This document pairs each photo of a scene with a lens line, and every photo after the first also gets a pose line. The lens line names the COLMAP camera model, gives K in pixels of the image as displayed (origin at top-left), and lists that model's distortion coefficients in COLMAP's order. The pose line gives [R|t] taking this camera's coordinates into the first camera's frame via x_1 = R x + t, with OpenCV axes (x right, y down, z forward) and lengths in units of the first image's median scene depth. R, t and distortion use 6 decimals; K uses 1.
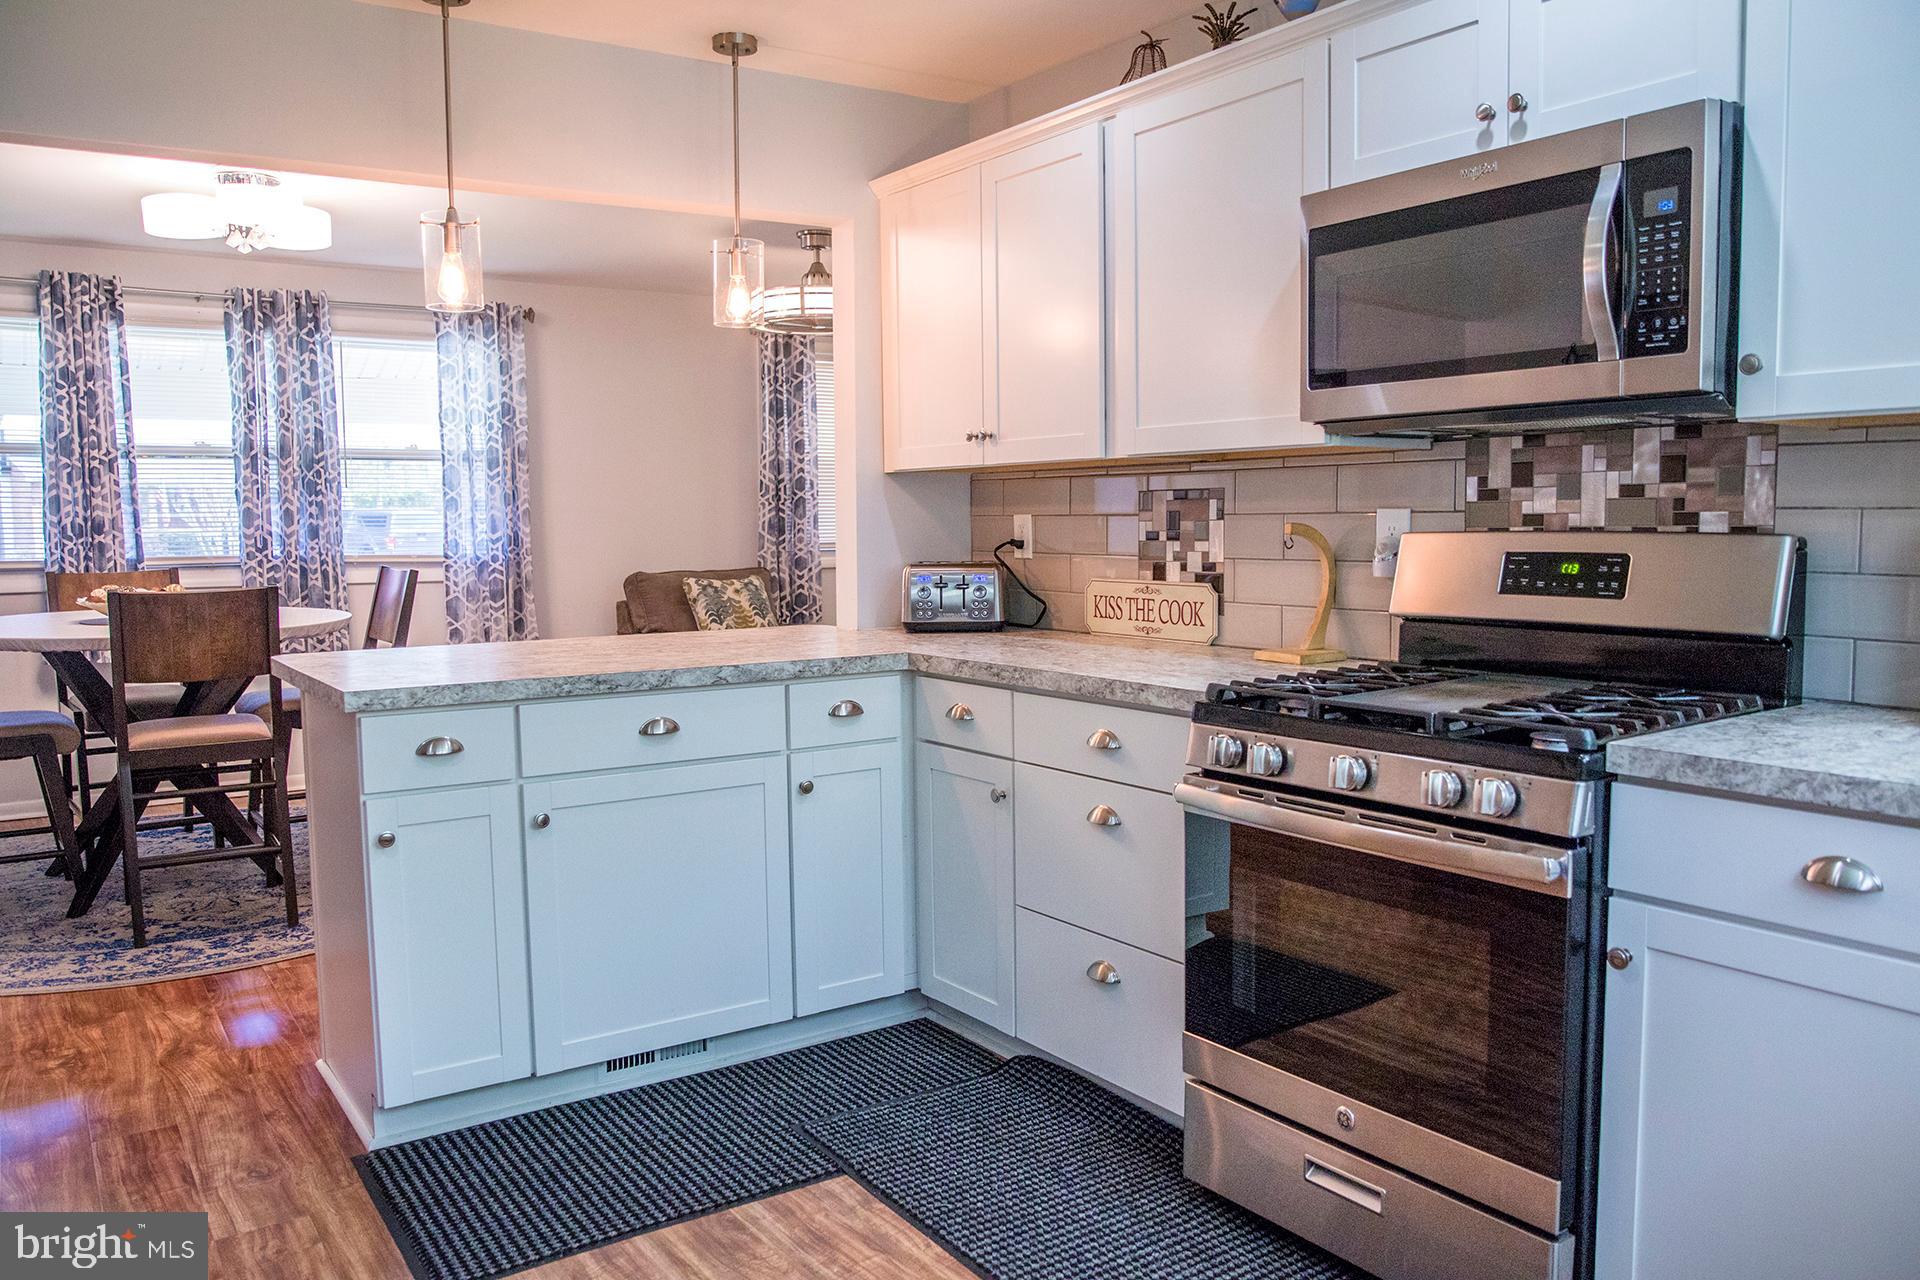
lens RADIAL K [[1415.1, 0, 966.0], [0, 1415.1, 640.5], [0, 0, 1]] dist [-0.066278, 0.040945]
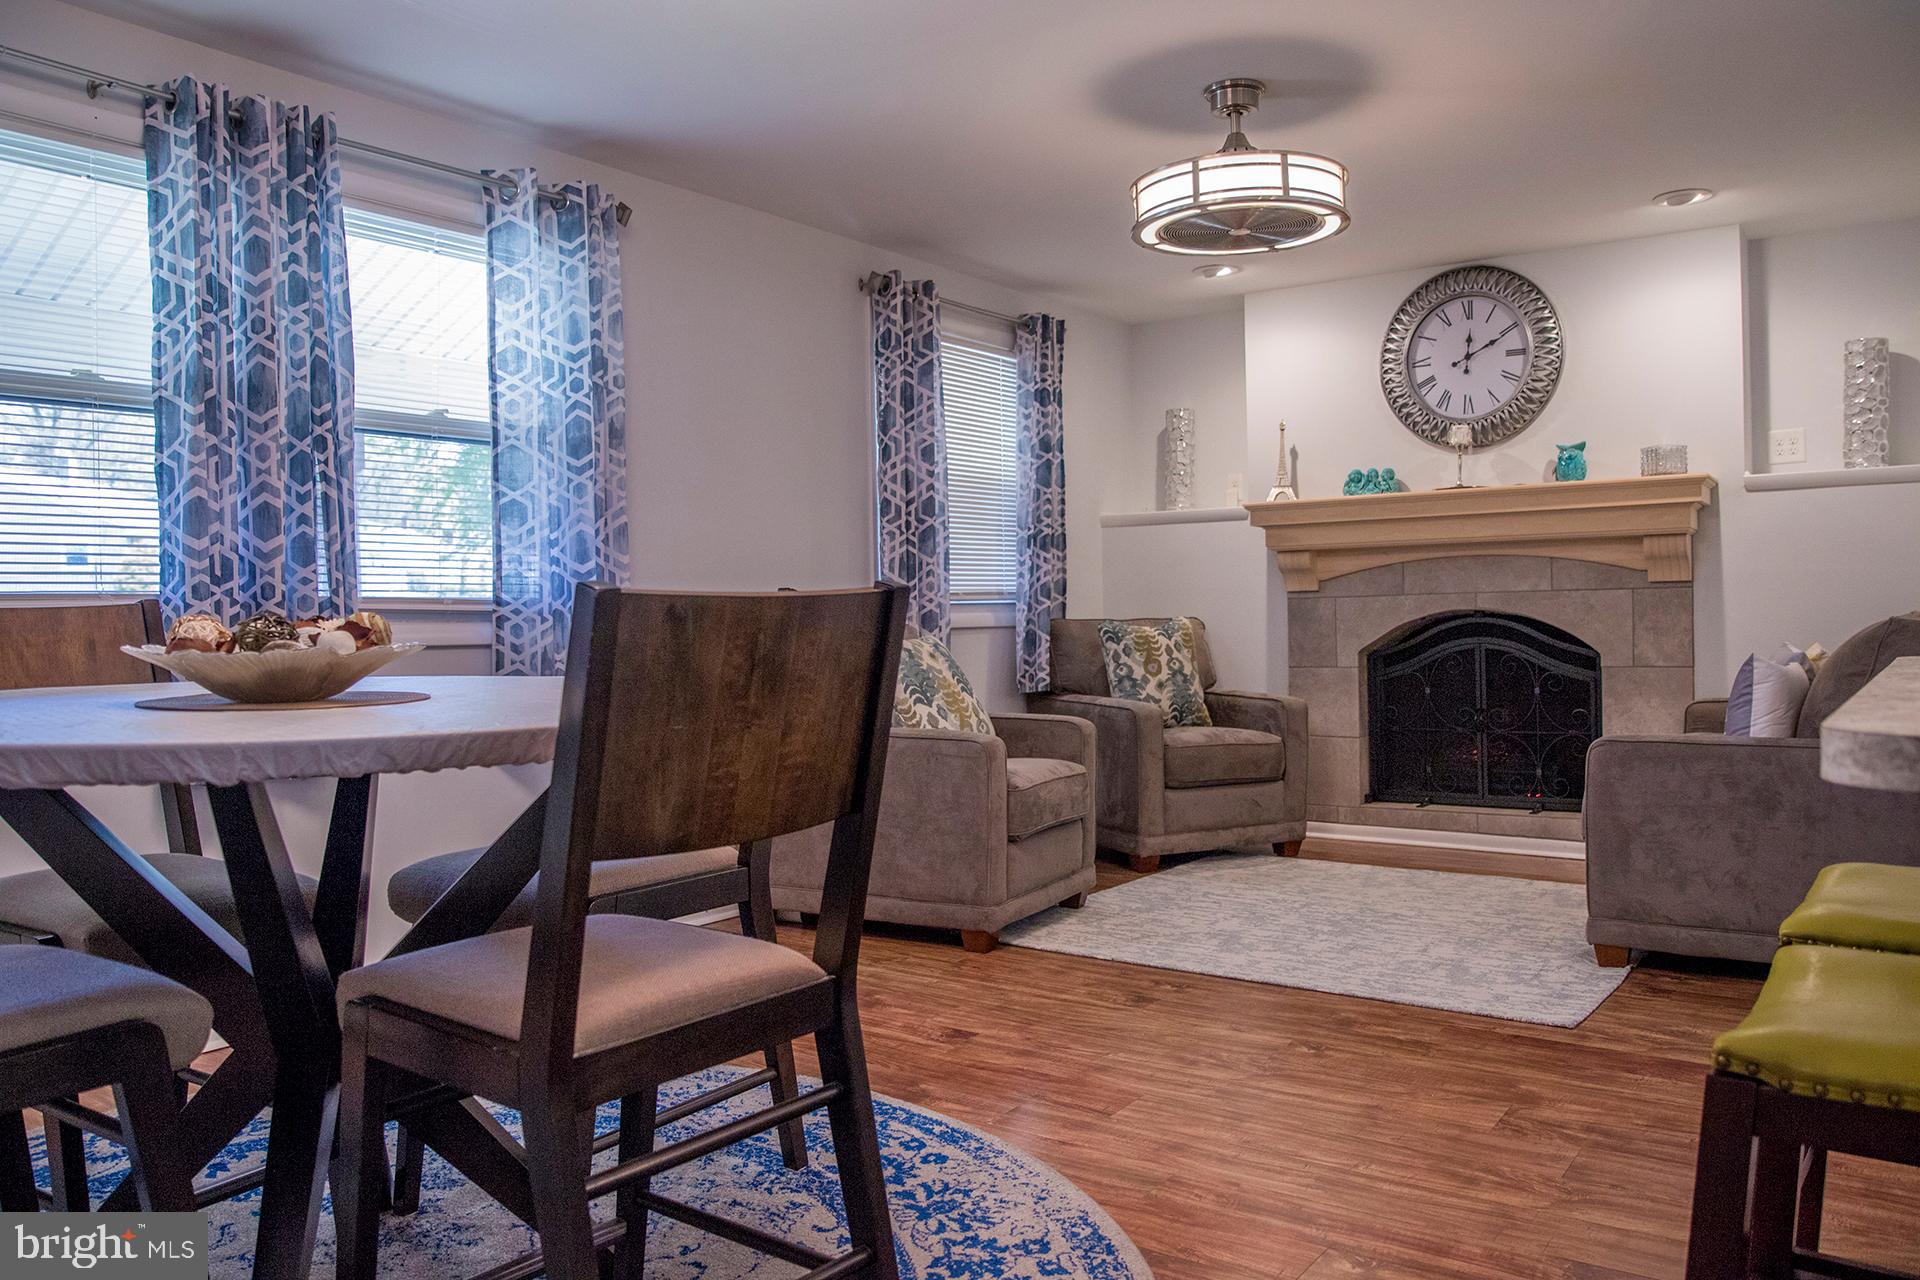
lens RADIAL K [[1415.1, 0, 956.3], [0, 1415.1, 642.8], [0, 0, 1]] dist [-0.066278, 0.040945]
pose [[0.943167, -0.015607, 0.331952, -0.399005], [0.039077, 0.997175, -0.064146, 0.001980], [-0.330013, 0.073472, 0.941113, 0.402969]]
